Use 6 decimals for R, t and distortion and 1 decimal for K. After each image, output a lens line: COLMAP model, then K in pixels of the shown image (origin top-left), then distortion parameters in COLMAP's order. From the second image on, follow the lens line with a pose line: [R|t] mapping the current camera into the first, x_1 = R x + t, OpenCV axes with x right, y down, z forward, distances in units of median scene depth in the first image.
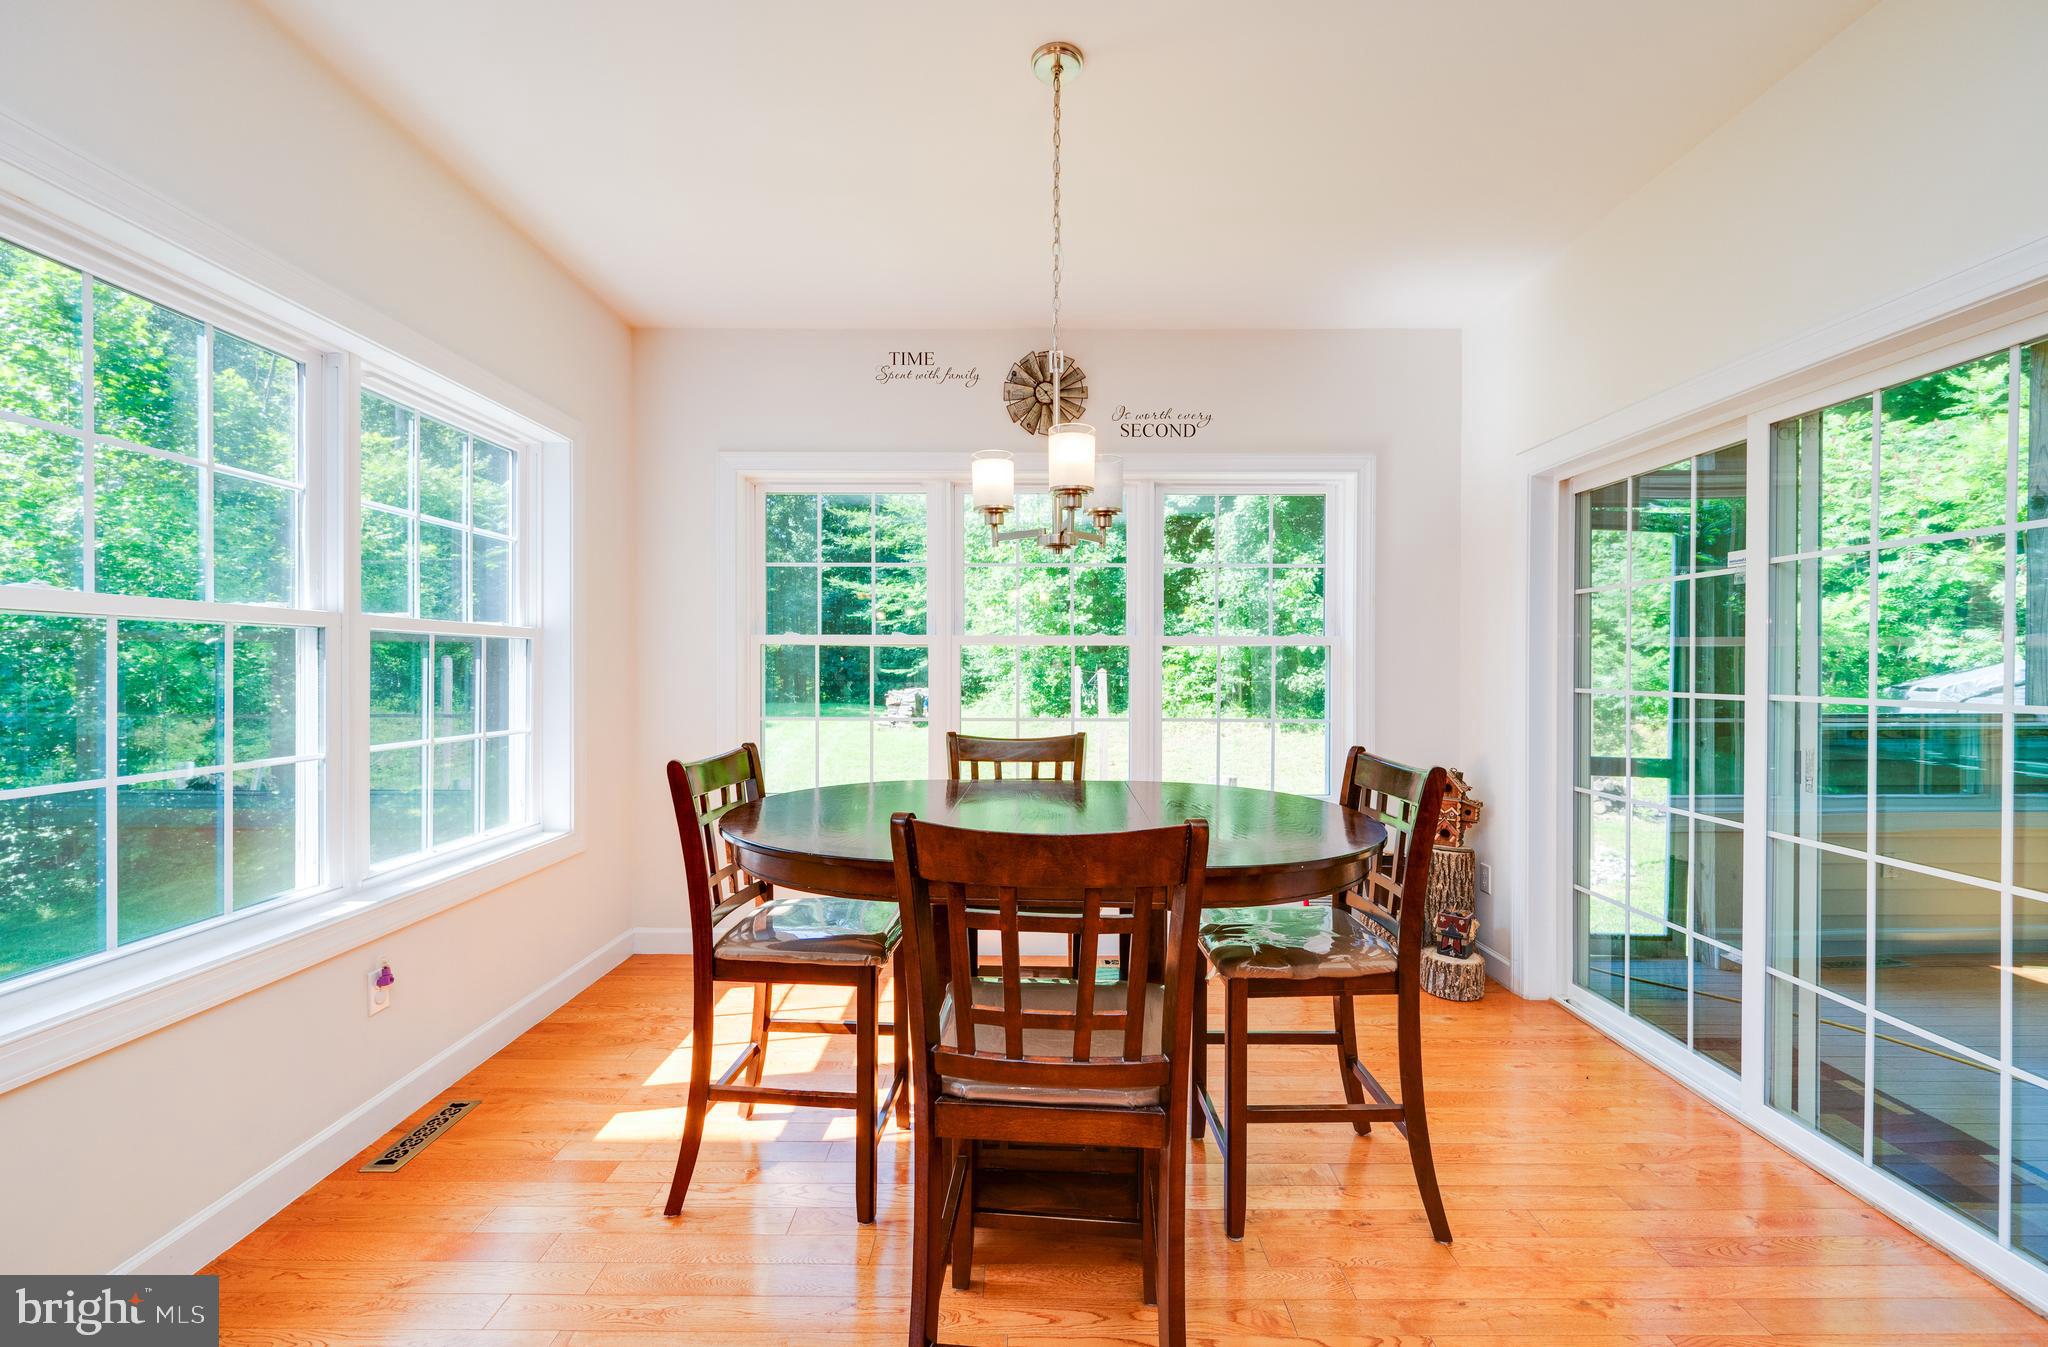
lens RADIAL K [[813.2, 0, 1023.9], [0, 813.2, 670.4], [0, 0, 1]] dist [-0.000820, 0.000264]
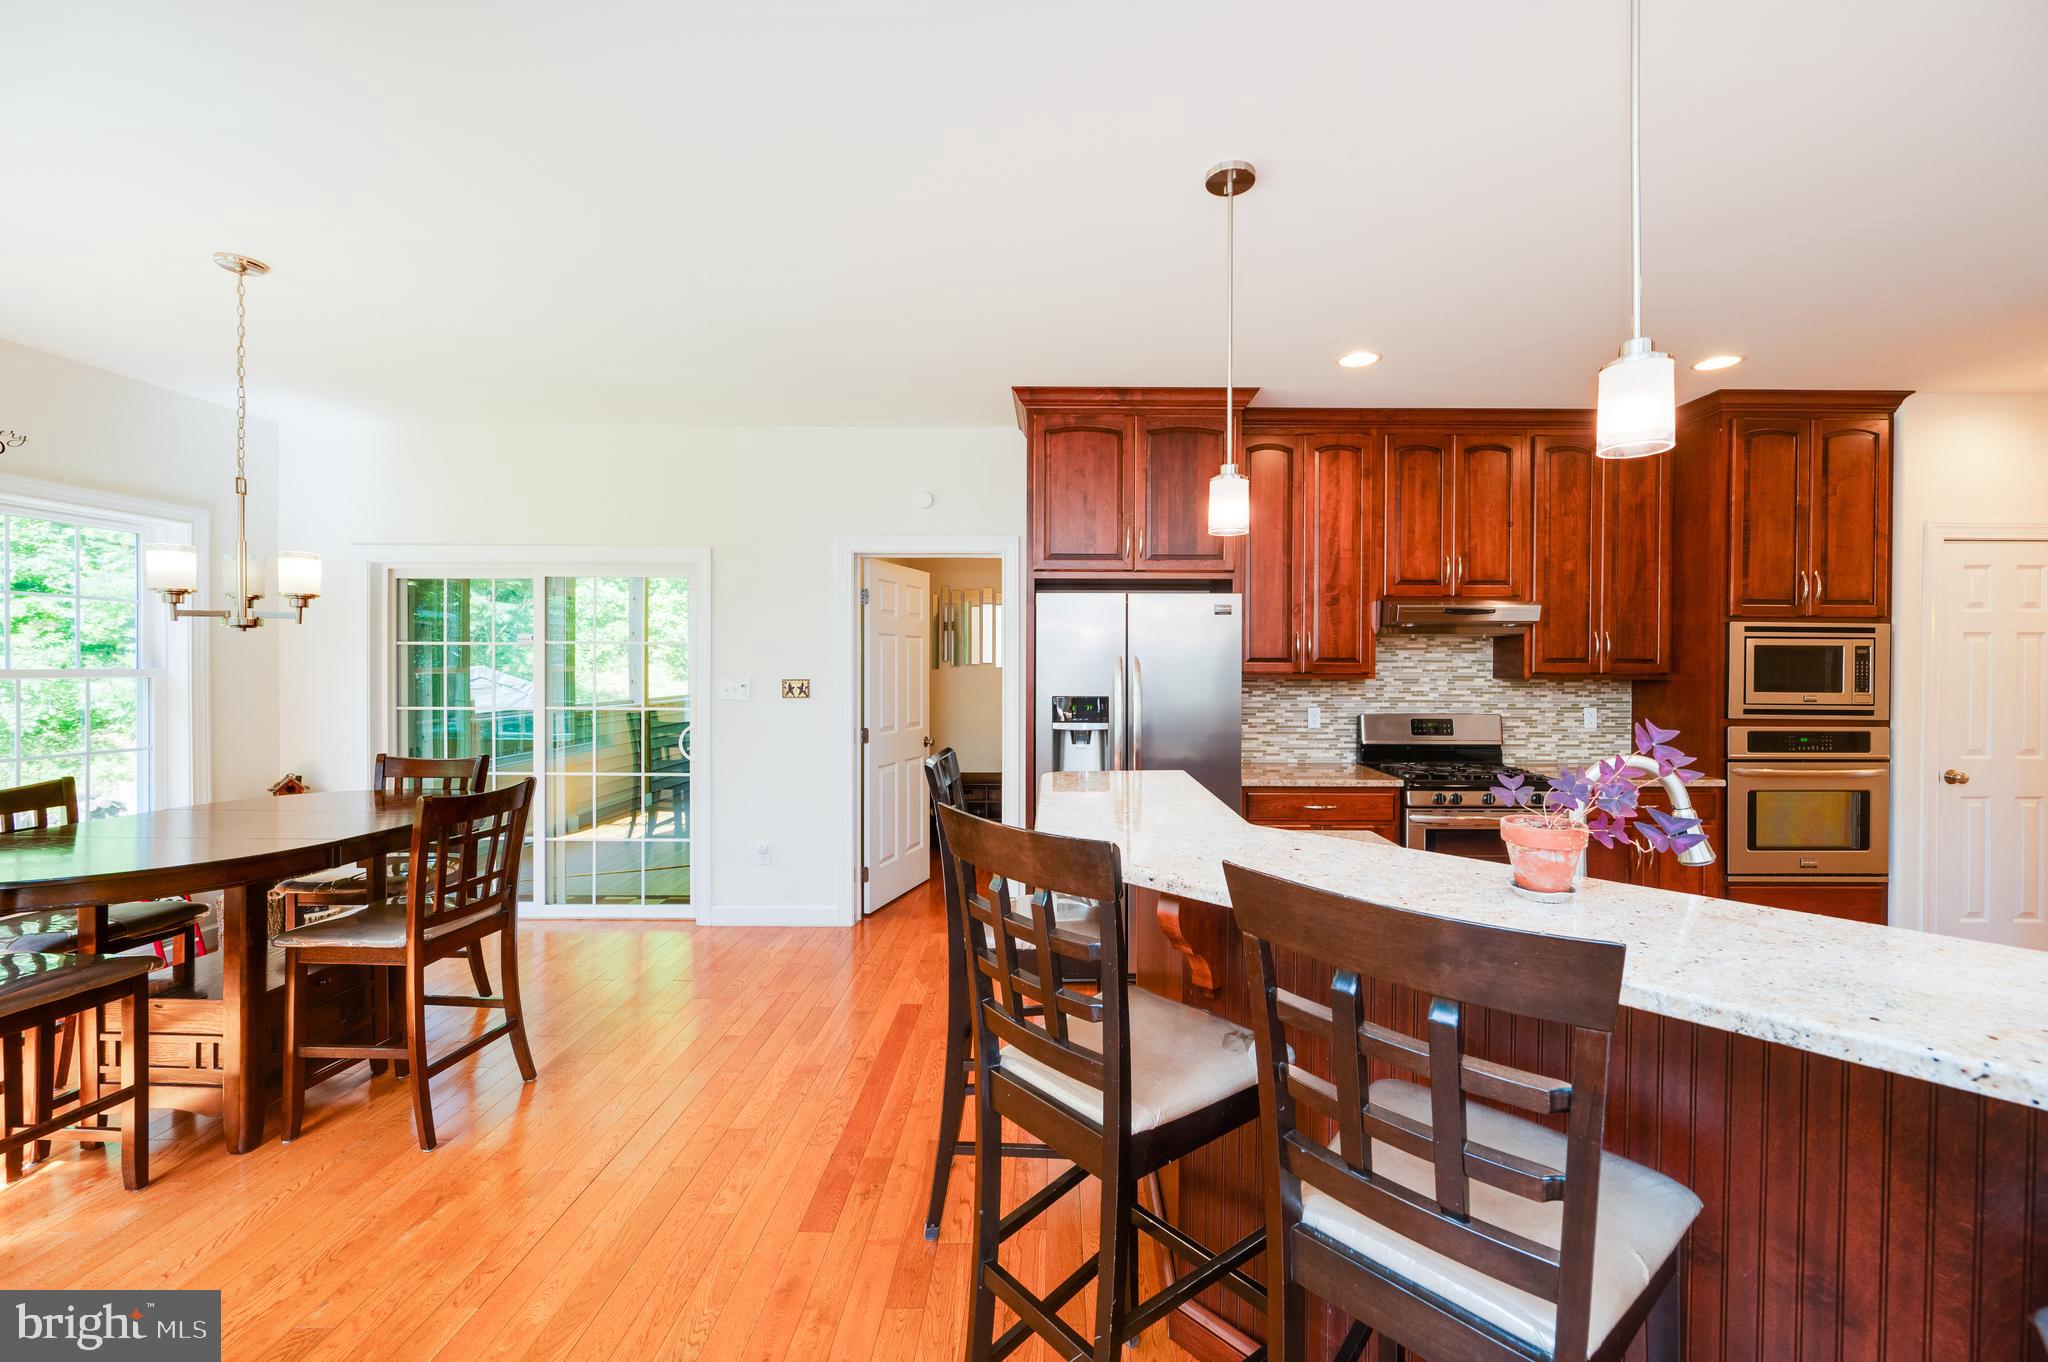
lens RADIAL K [[813.2, 0, 1053.9], [0, 813.2, 672.7], [0, 0, 1]] dist [-0.000820, 0.000264]
pose [[-0.011160, -0.010103, 0.999887, -0.845883], [0.000953, 0.999948, 0.010115, -0.056555], [-0.999937, 0.001065, -0.011150, -0.208023]]
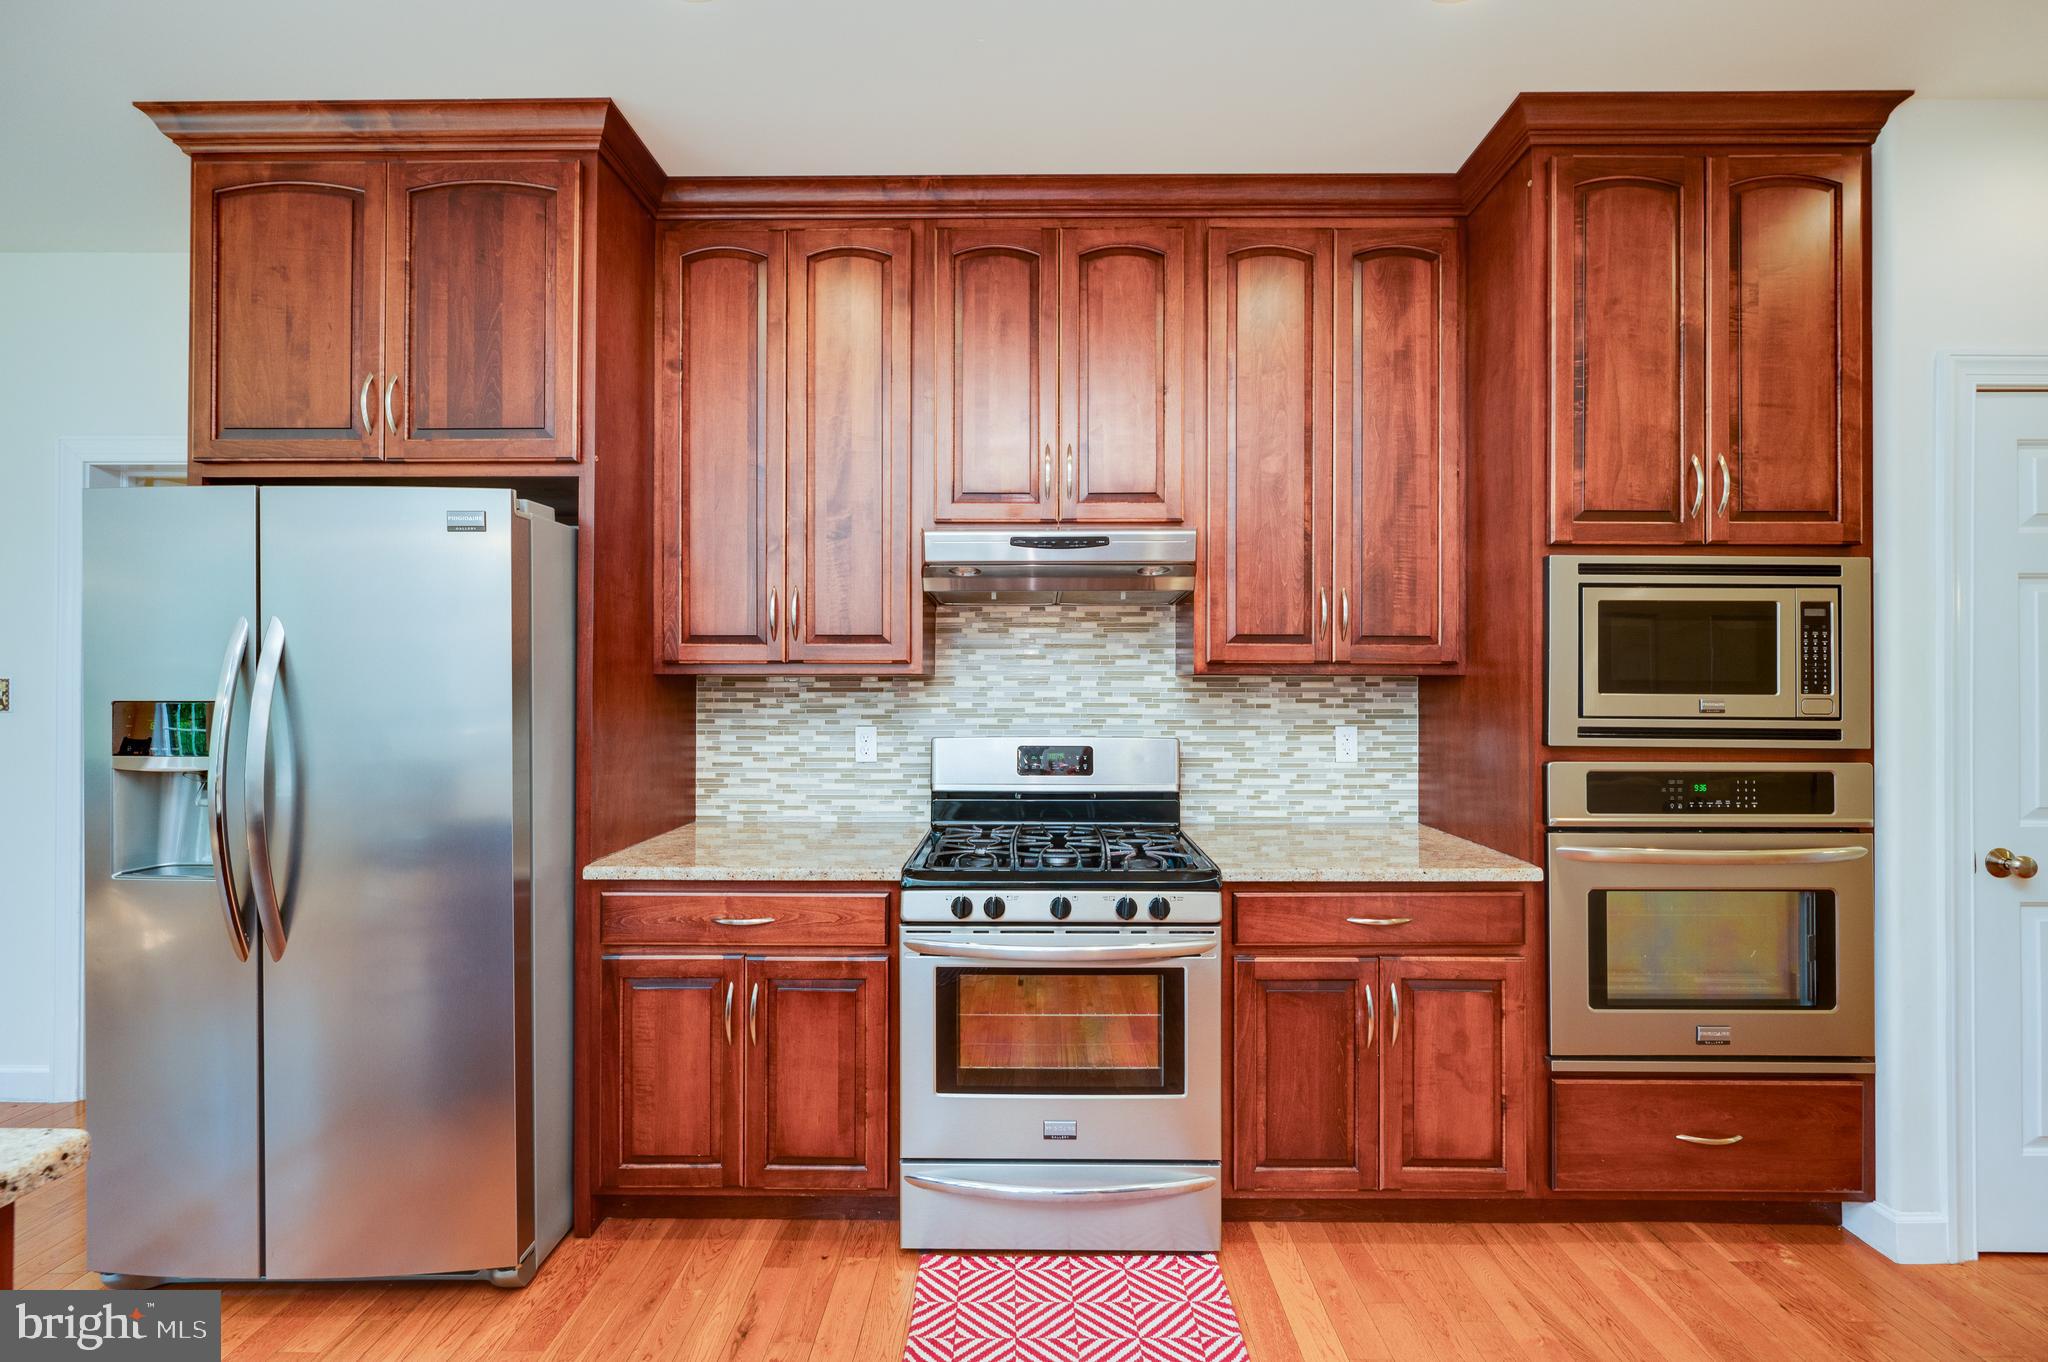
lens RADIAL K [[813.2, 0, 1019.4], [0, 813.2, 686.2], [0, 0, 1]] dist [-0.000820, 0.000264]
pose [[0.002921, 0.004076, 0.999987, -0.232288], [0.002065, 0.999990, -0.004082, -0.016470], [-0.999994, 0.002077, 0.002913, -0.859436]]
